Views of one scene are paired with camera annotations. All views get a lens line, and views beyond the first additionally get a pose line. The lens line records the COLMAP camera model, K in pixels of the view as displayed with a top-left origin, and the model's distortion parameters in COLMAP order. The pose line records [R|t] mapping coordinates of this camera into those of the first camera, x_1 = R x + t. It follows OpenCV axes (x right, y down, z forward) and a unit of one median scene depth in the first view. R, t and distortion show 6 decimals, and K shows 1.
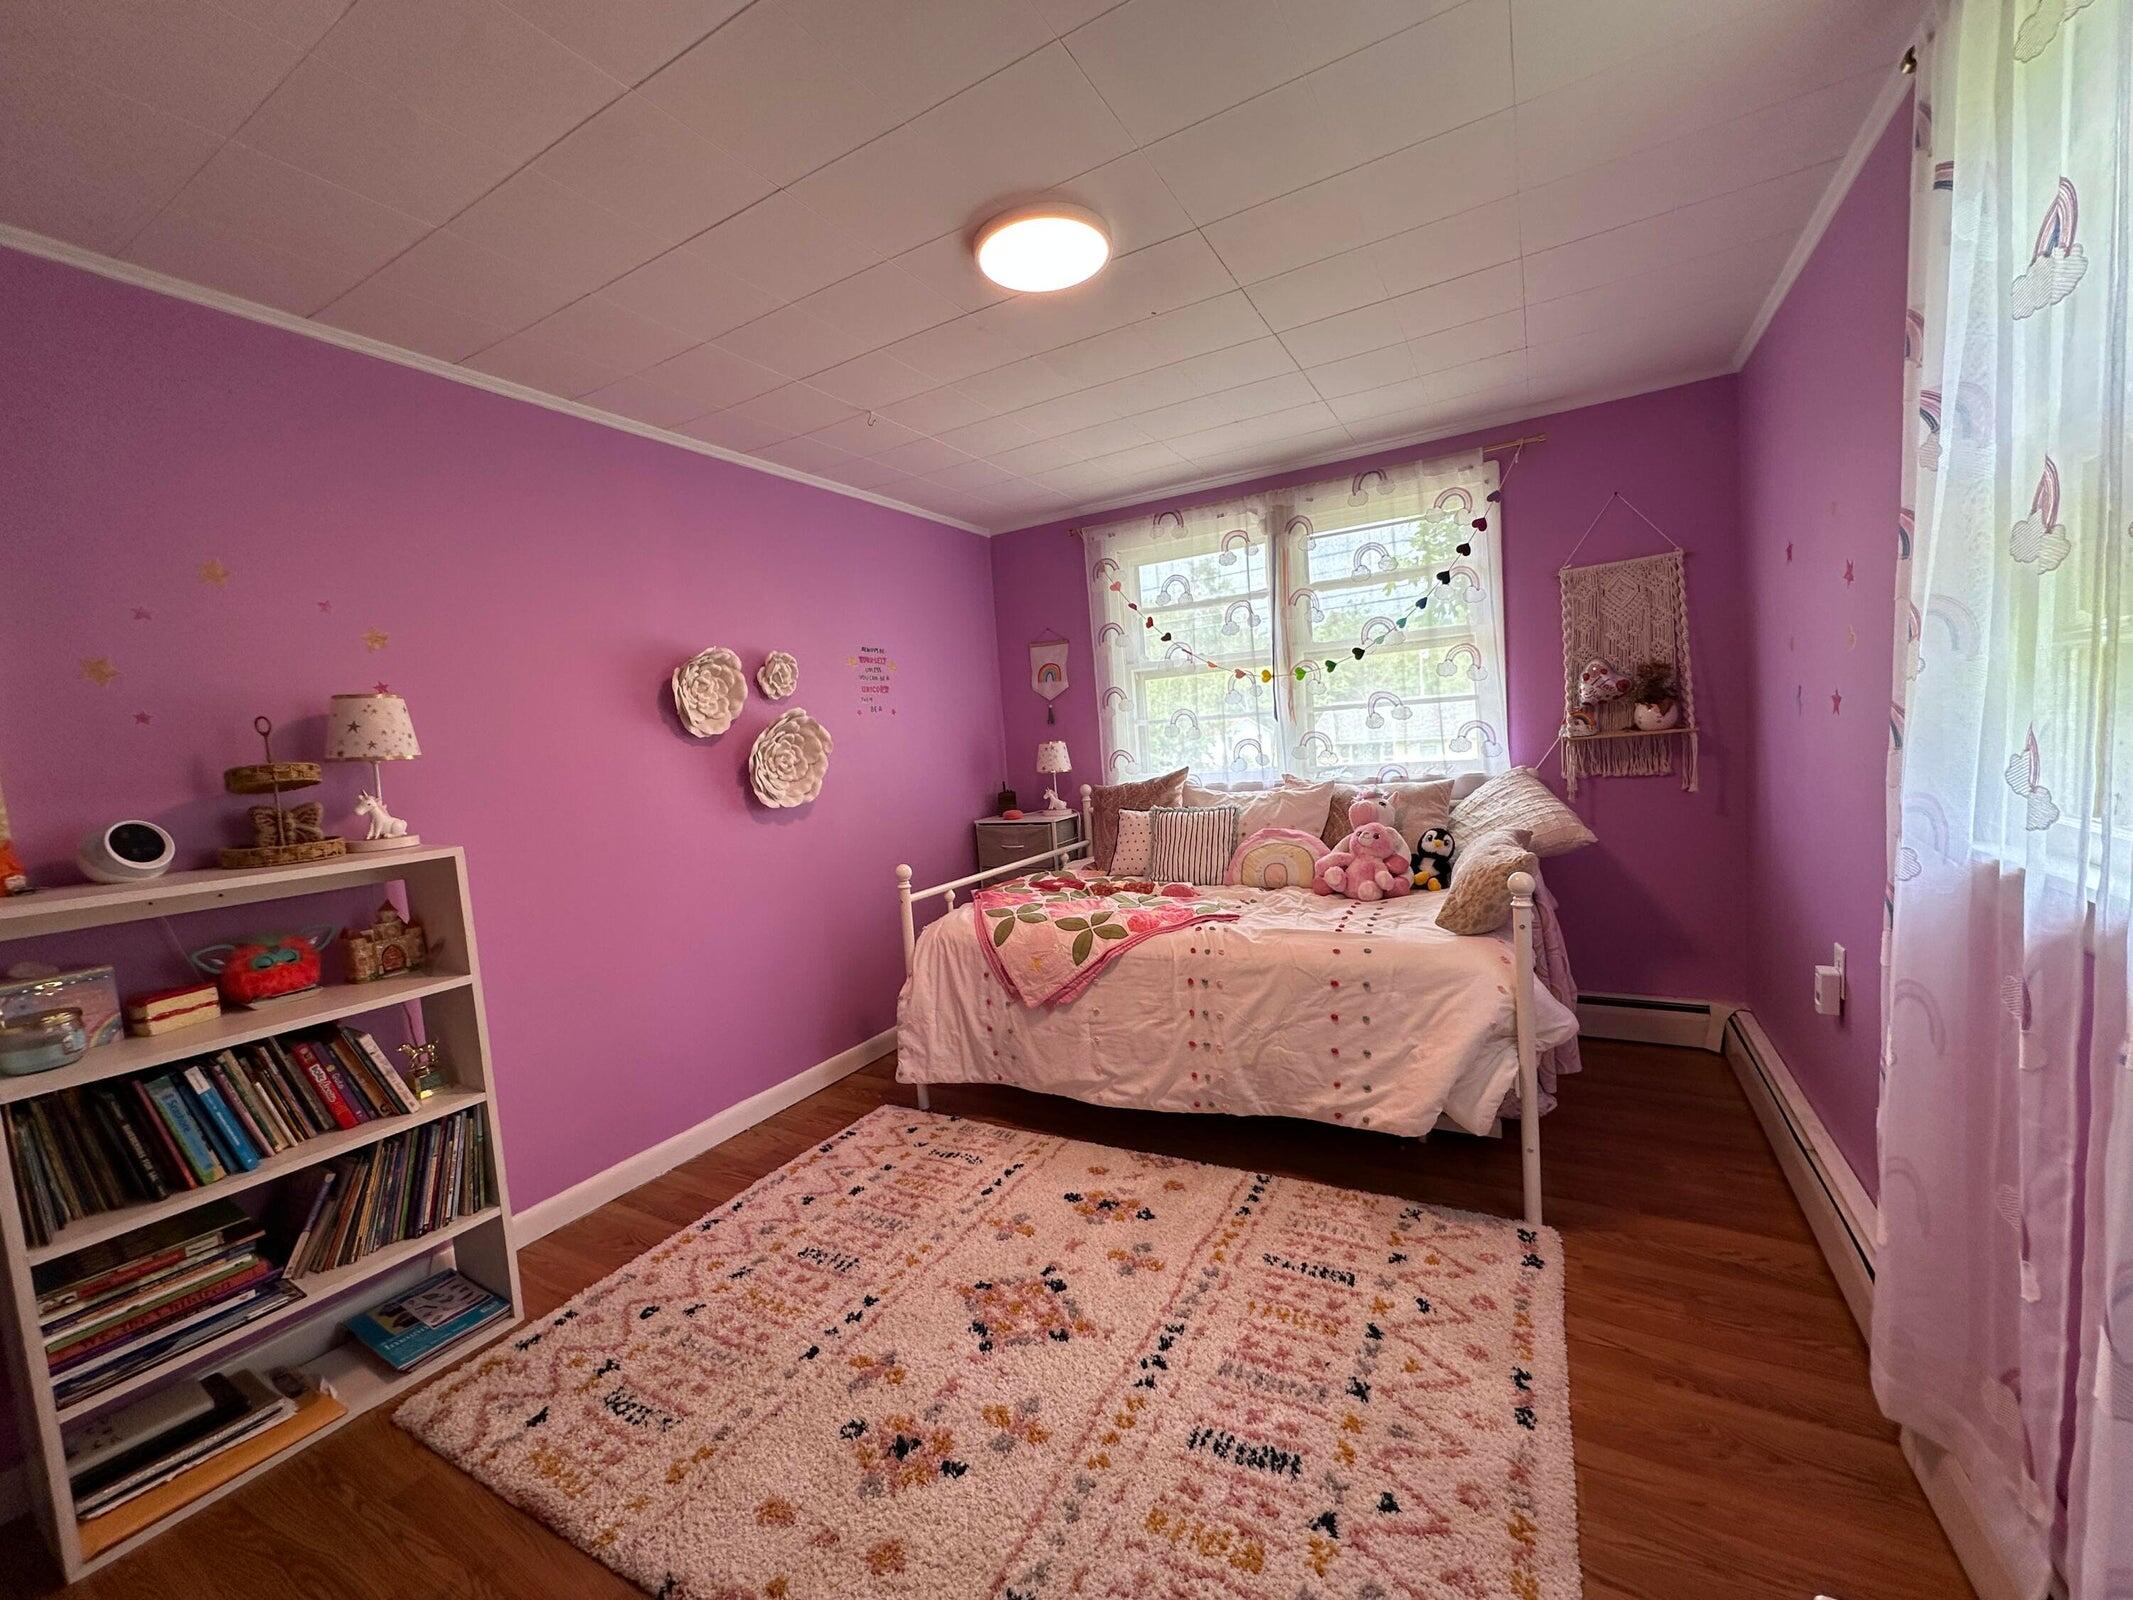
lens RADIAL K [[850.2, 0, 1067.2], [0, 850.2, 804.2], [0, 0, 1]] dist [-0.003806, 0.000128]
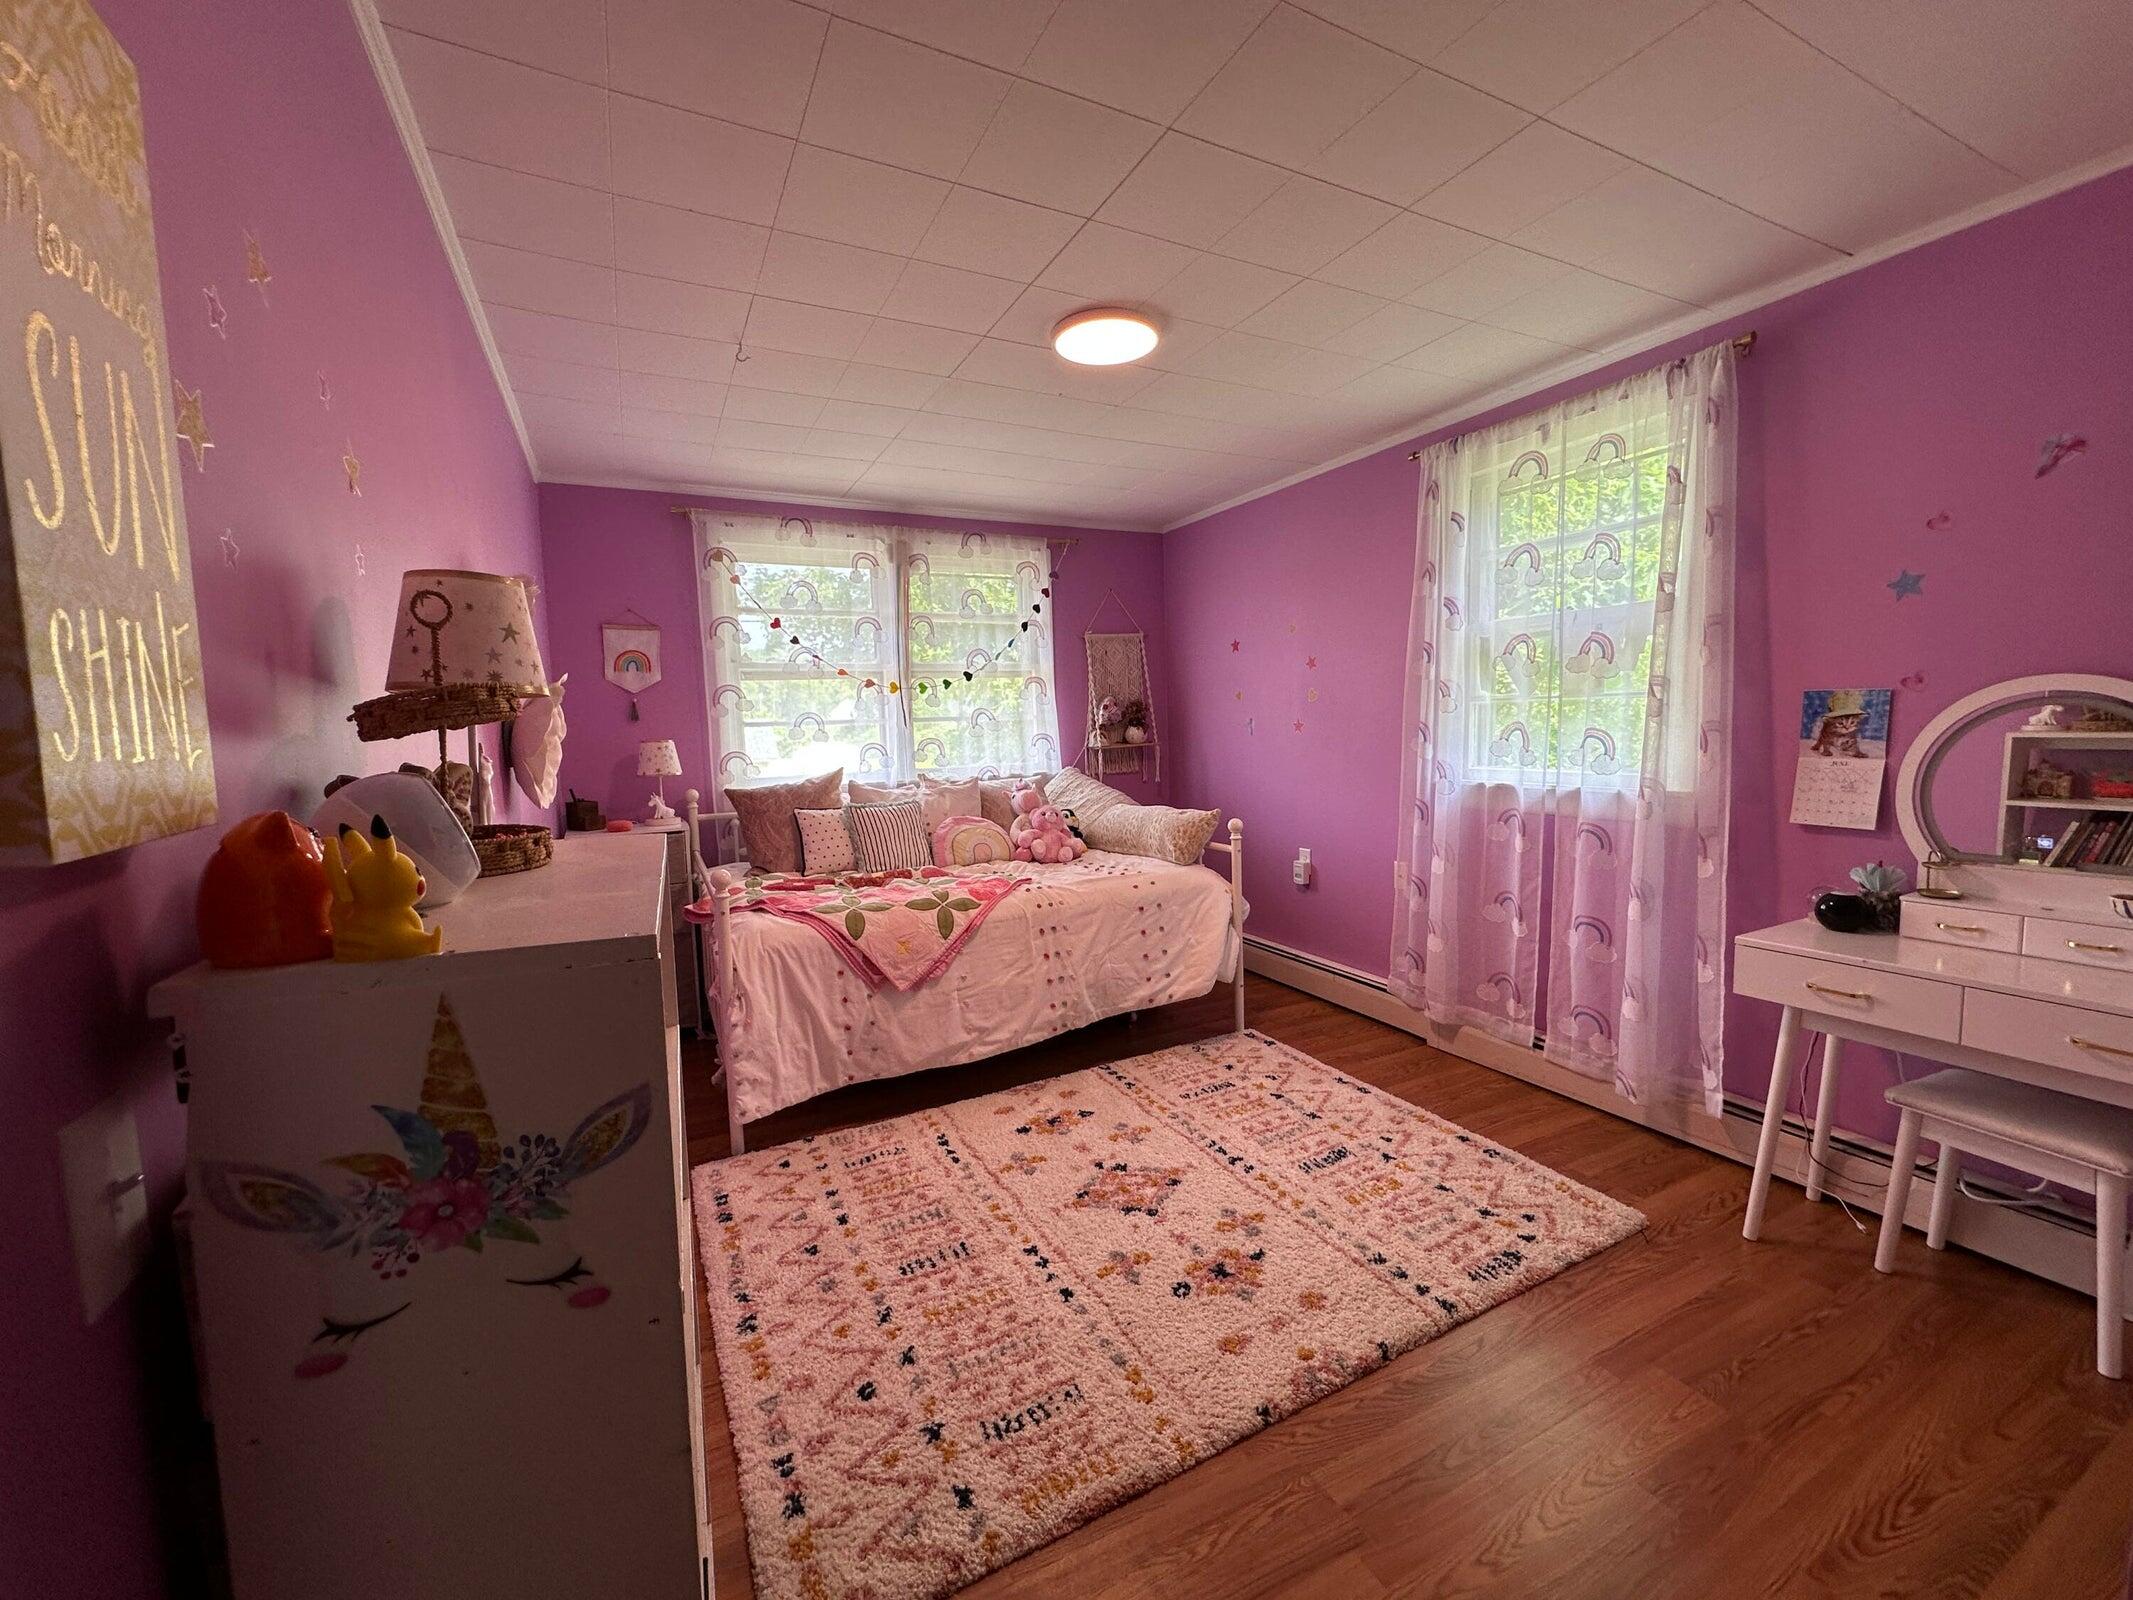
lens RADIAL K [[850.2, 0, 1063.4], [0, 850.2, 803.2], [0, 0, 1]] dist [-0.003806, 0.000128]
pose [[0.555938, -0.023214, 0.830900, -0.865117], [0.057243, 0.998306, -0.010410, 0.040292], [-0.829251, 0.053351, 0.556325, 0.289821]]
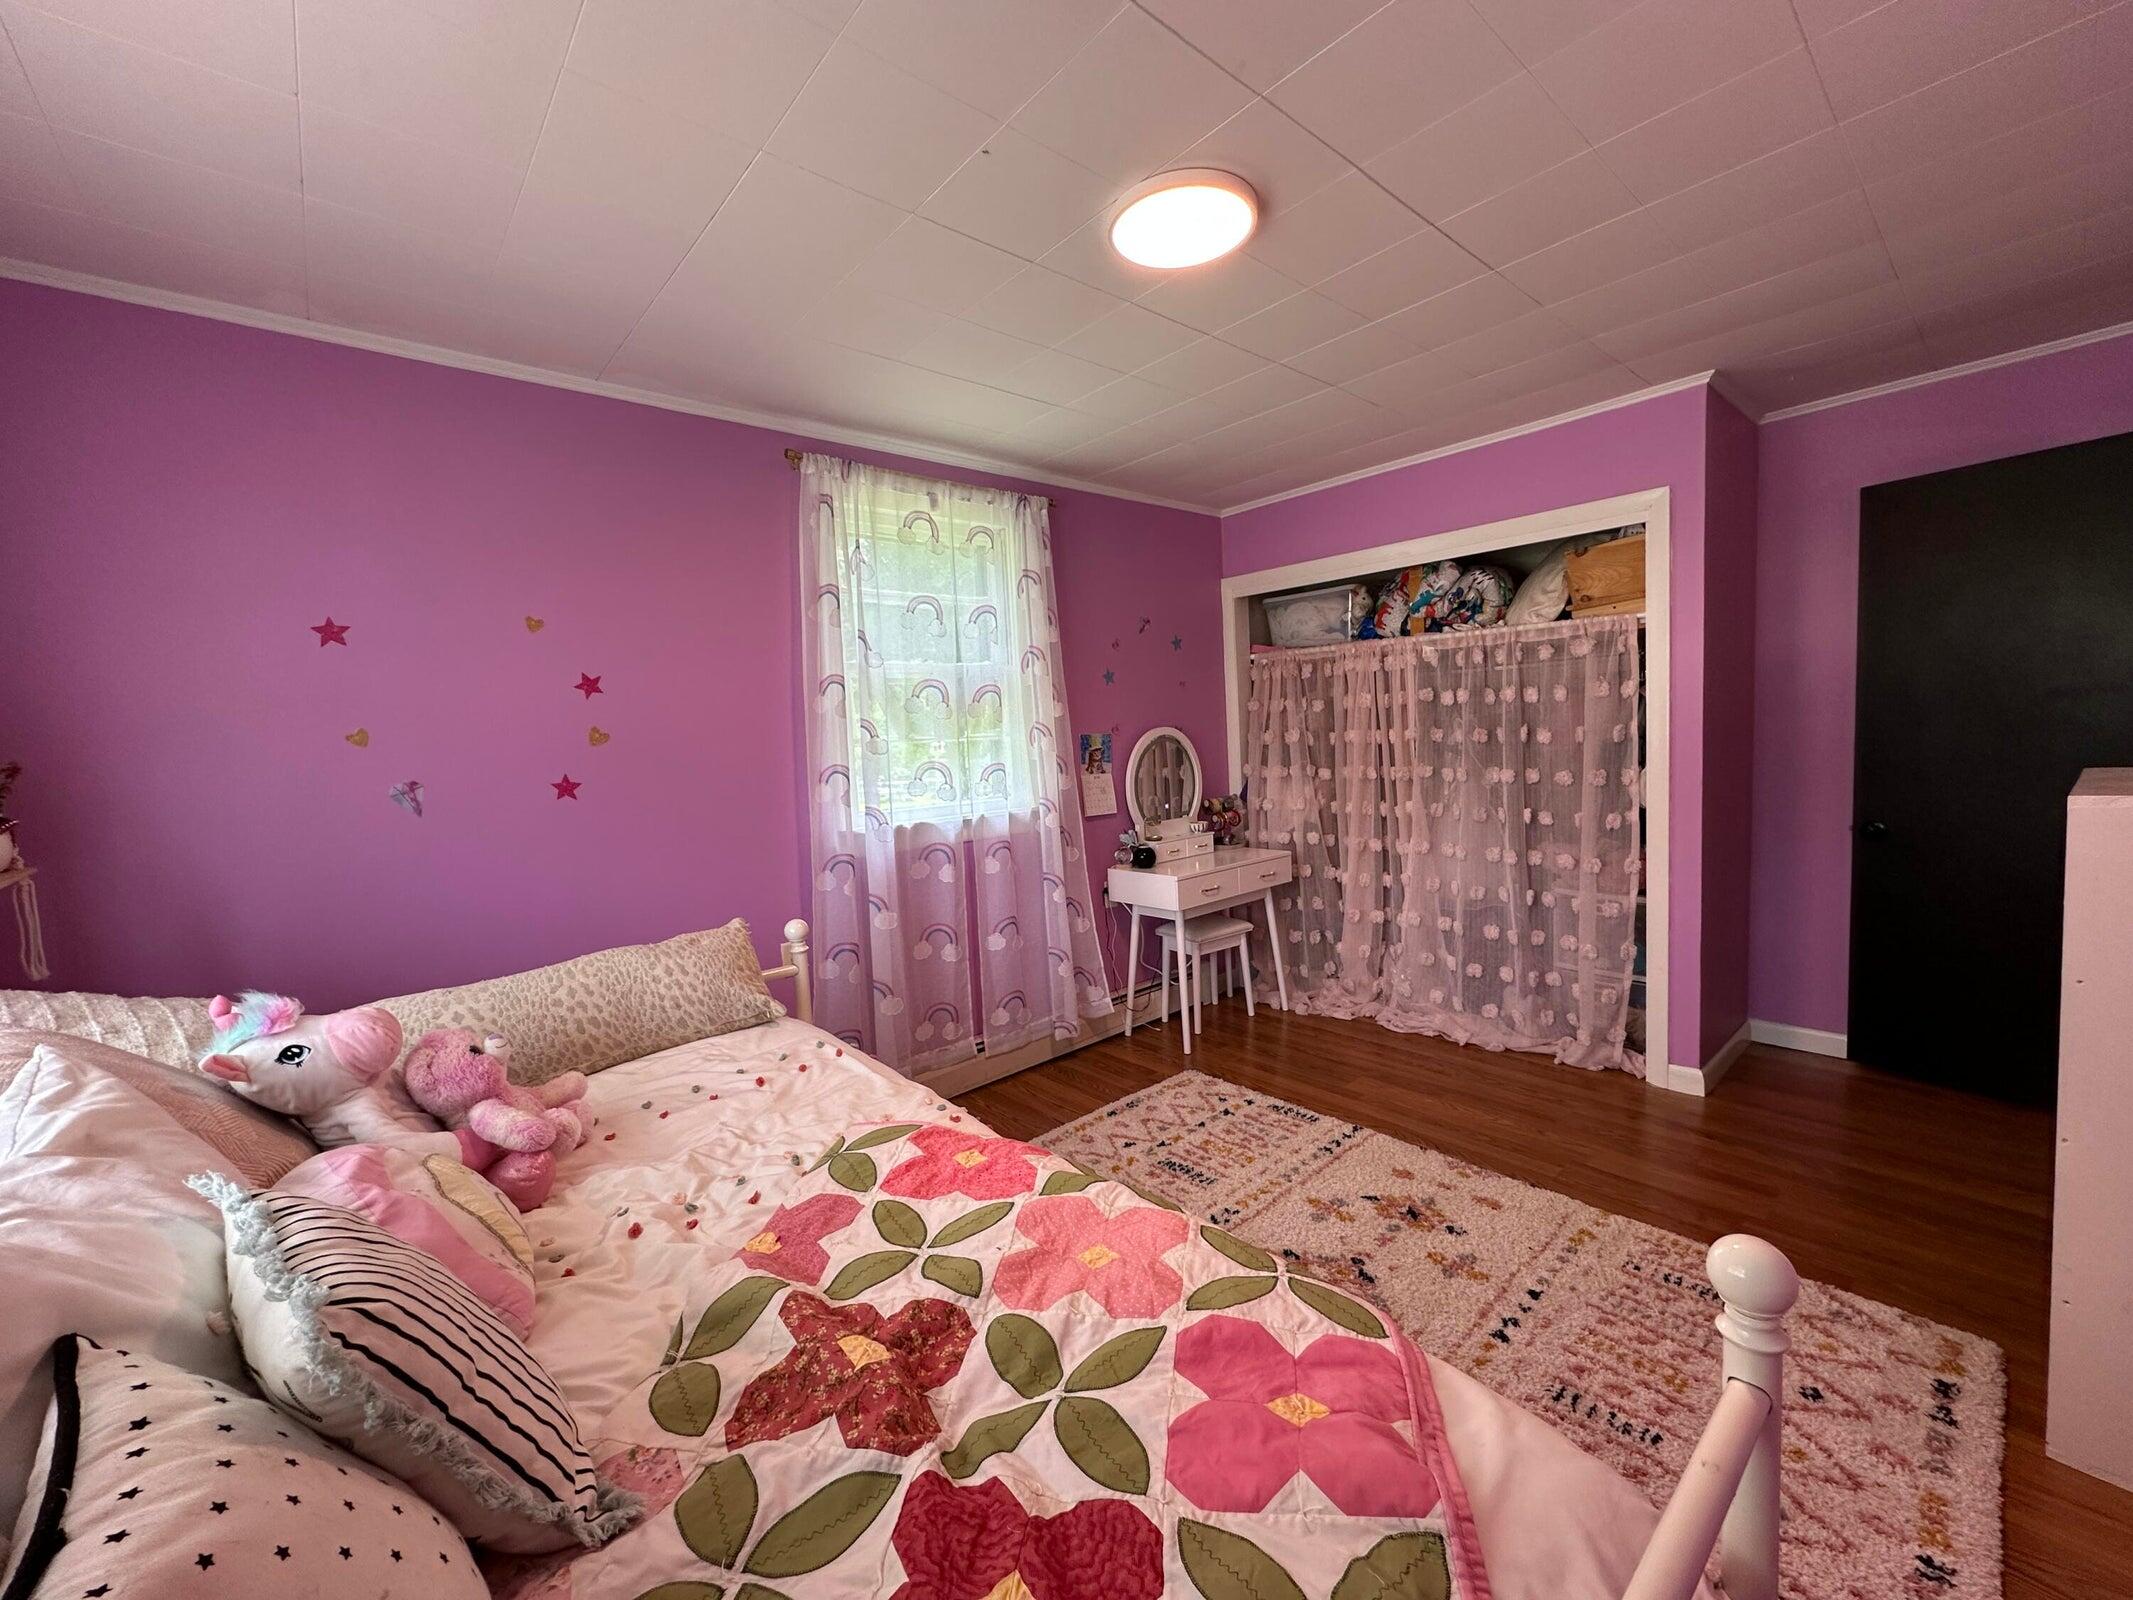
lens RADIAL K [[850.2, 0, 1064.5], [0, 850.2, 802.2], [0, 0, 1]] dist [-0.003806, 0.000128]
pose [[-0.932980, 0.091453, 0.348117, -0.133782], [0.145240, 0.980600, 0.131642, -0.128048], [-0.329324, 0.173380, -0.928162, 1.536189]]
